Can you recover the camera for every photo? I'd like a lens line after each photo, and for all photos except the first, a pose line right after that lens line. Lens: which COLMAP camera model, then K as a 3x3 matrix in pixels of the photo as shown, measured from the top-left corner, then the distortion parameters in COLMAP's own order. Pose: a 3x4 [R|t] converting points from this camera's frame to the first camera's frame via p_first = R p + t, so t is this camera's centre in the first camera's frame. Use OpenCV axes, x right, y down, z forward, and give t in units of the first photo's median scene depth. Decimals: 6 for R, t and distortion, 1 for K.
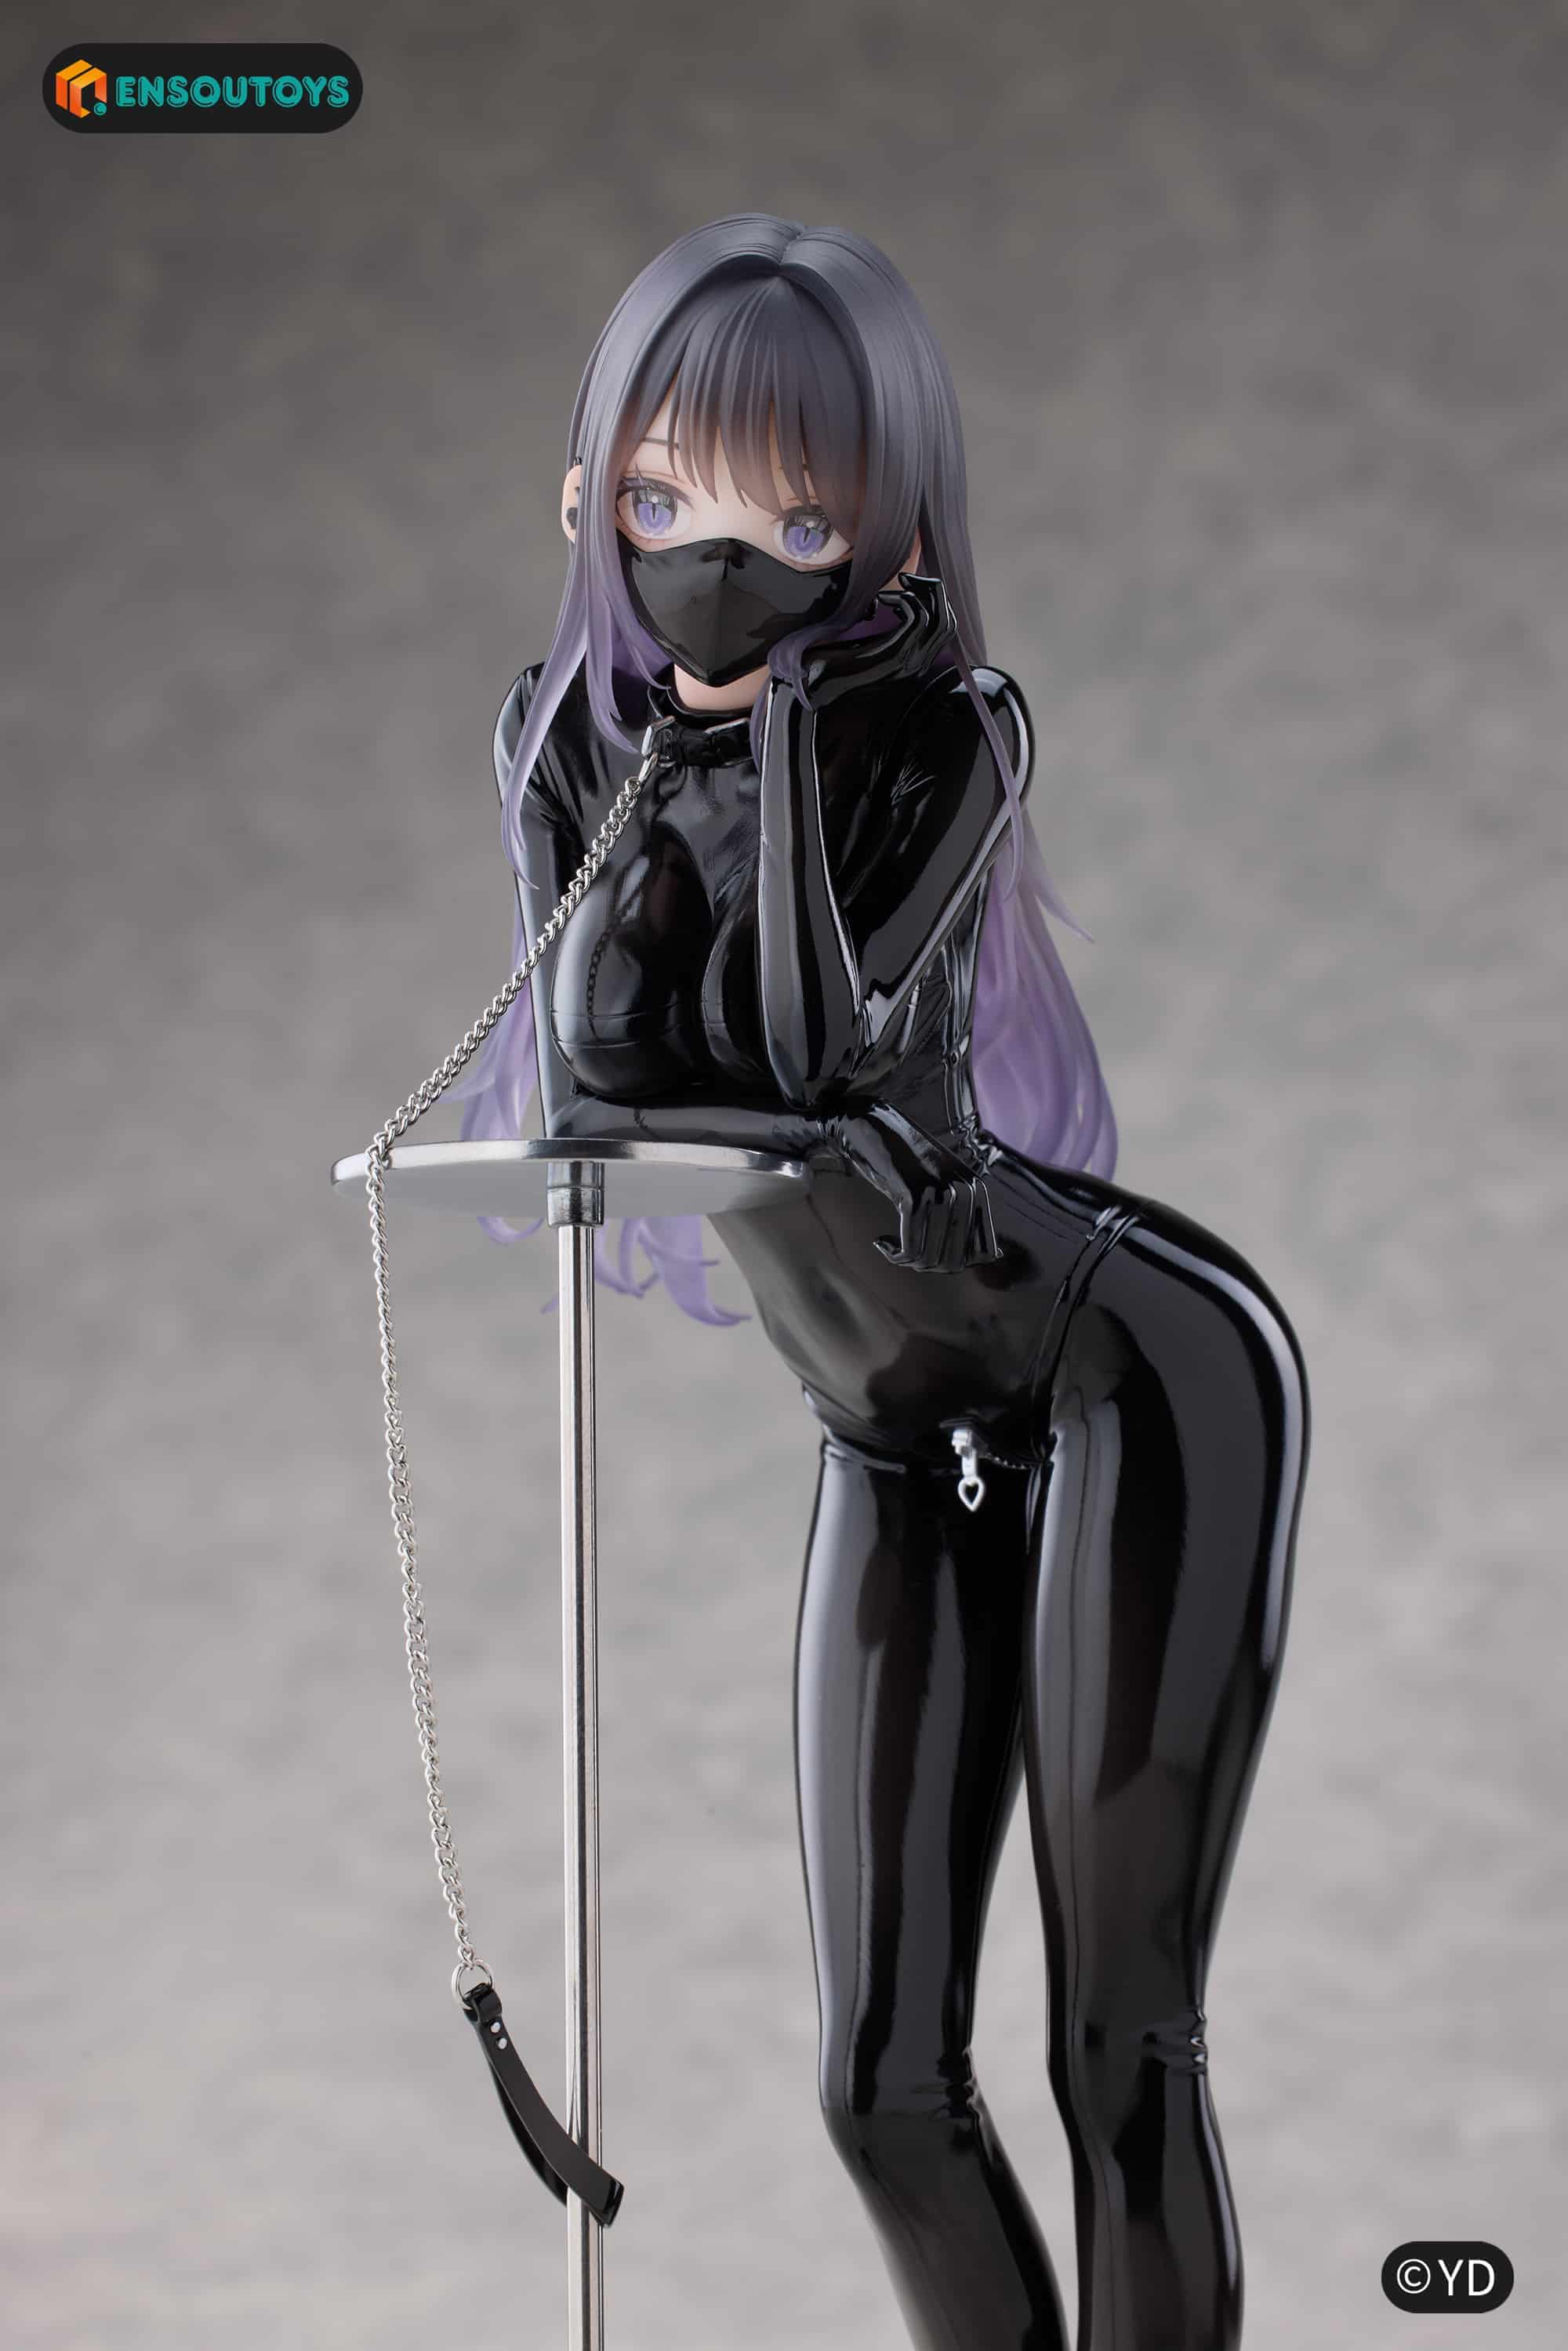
lens RADIAL K [[6980.0, 0, 803.8], [0, 6980.0, 1203.0], [0, 0, 1]] dist [0.222571, 0.830015]
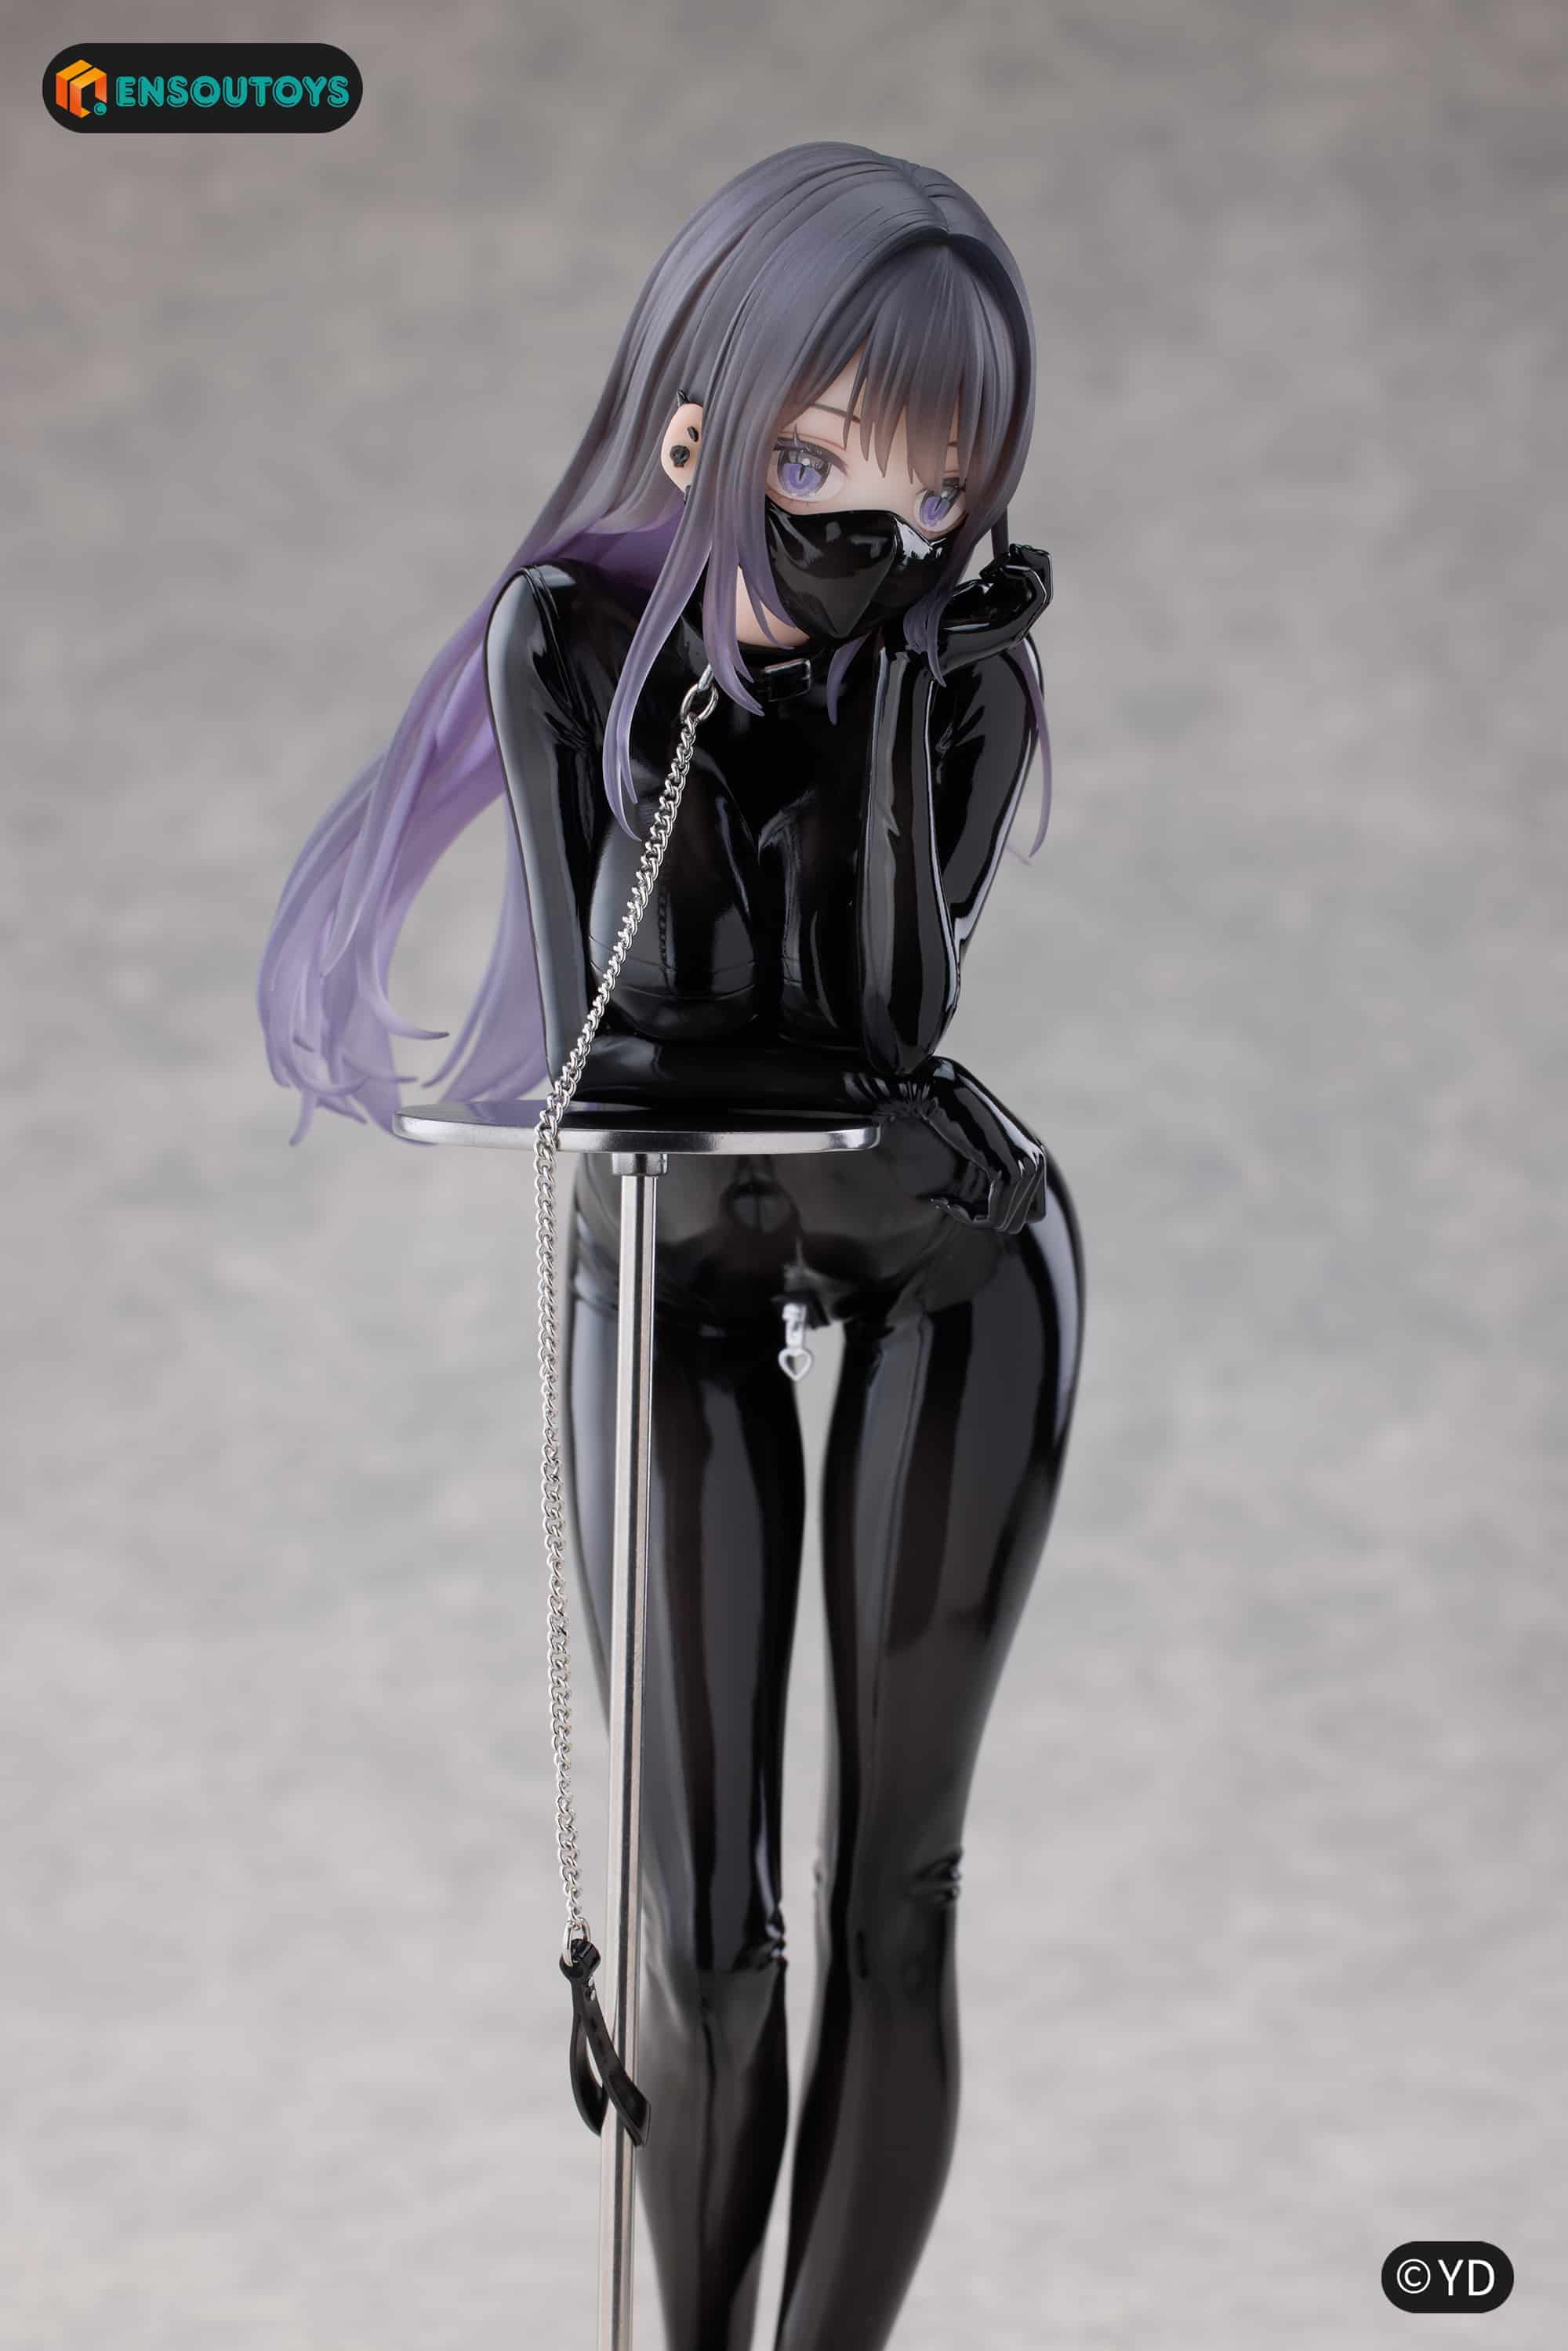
lens RADIAL K [[6980.0, 0, 803.8], [0, 6980.0, 1203.0], [0, 0, 1]] dist [0.222571, 0.830015]
pose [[0.989876, 0.015291, 0.141109, -0.125394], [-0.042832, 0.980013, 0.194269, -0.188522], [-0.135319, -0.198347, 0.970746, 0.018245]]
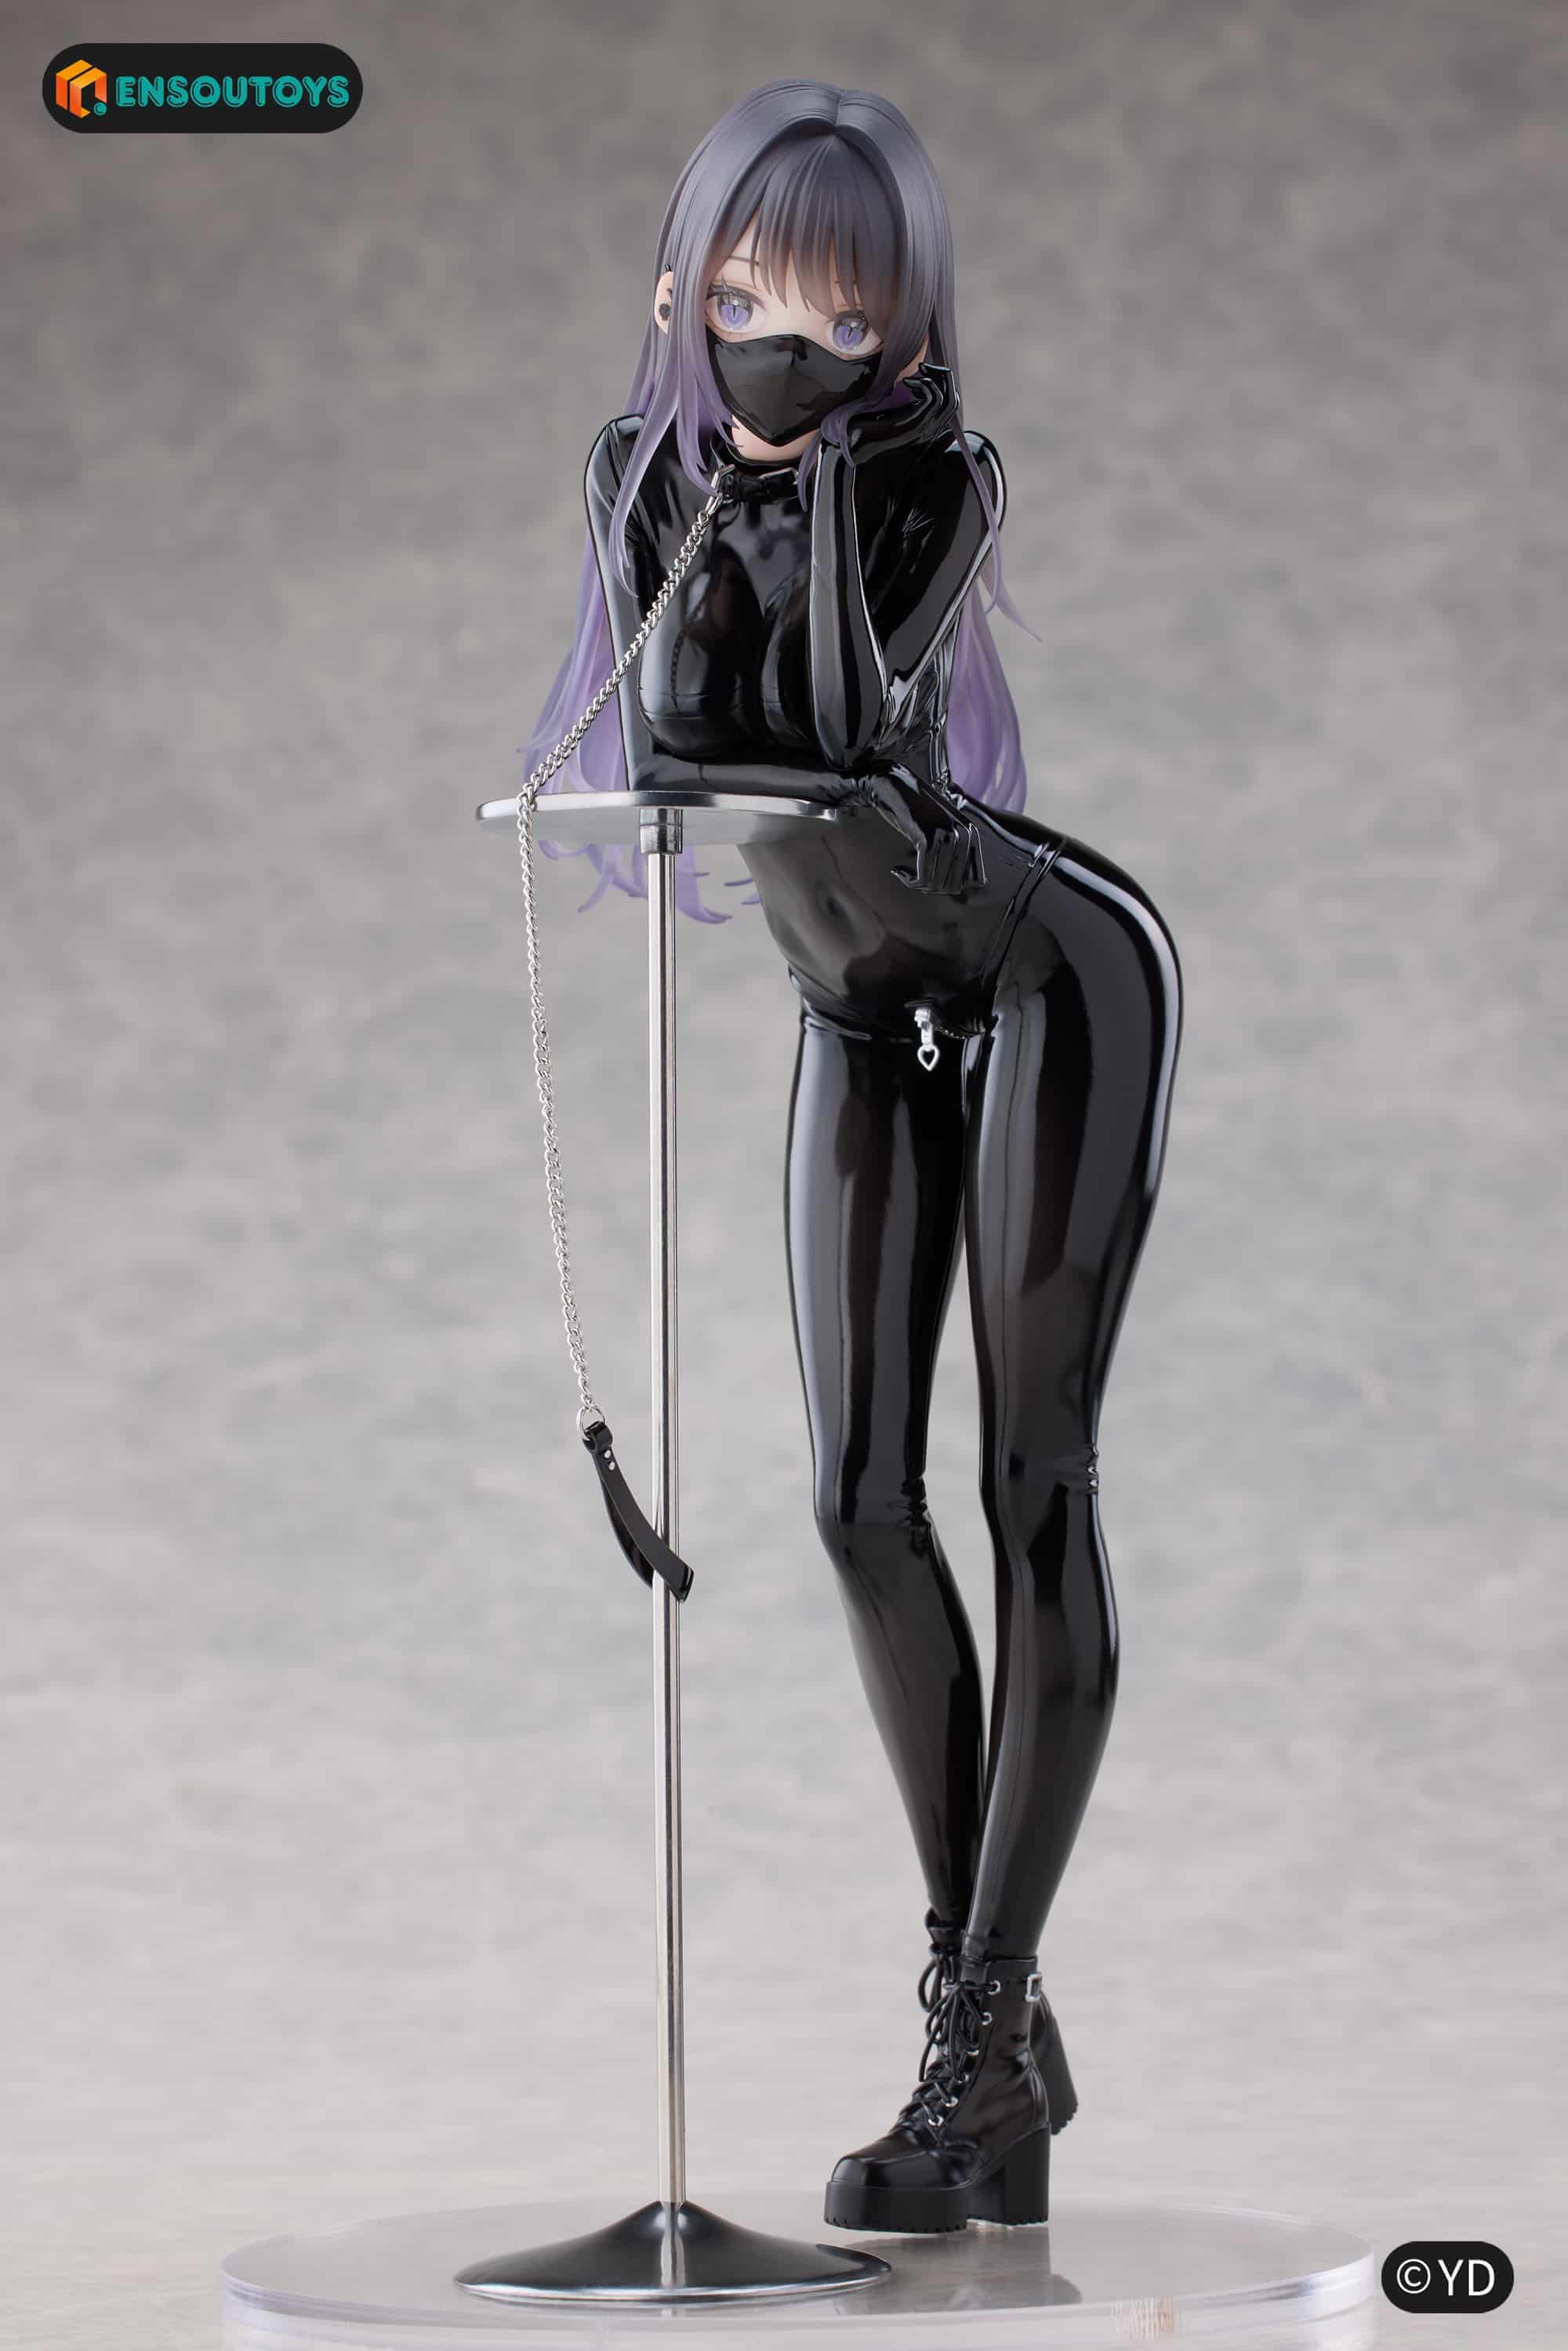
lens RADIAL K [[6849.7, 0, 809.5], [0, 6849.7, 1180.1], [0, 0, 1]] dist [0.237463, 0.452674]
pose [[0.994335, 0.009463, 0.105870, -0.141279], [-0.016671, 0.997586, 0.067407, -0.023003], [-0.104977, -0.068790, 0.992093, -0.293075]]
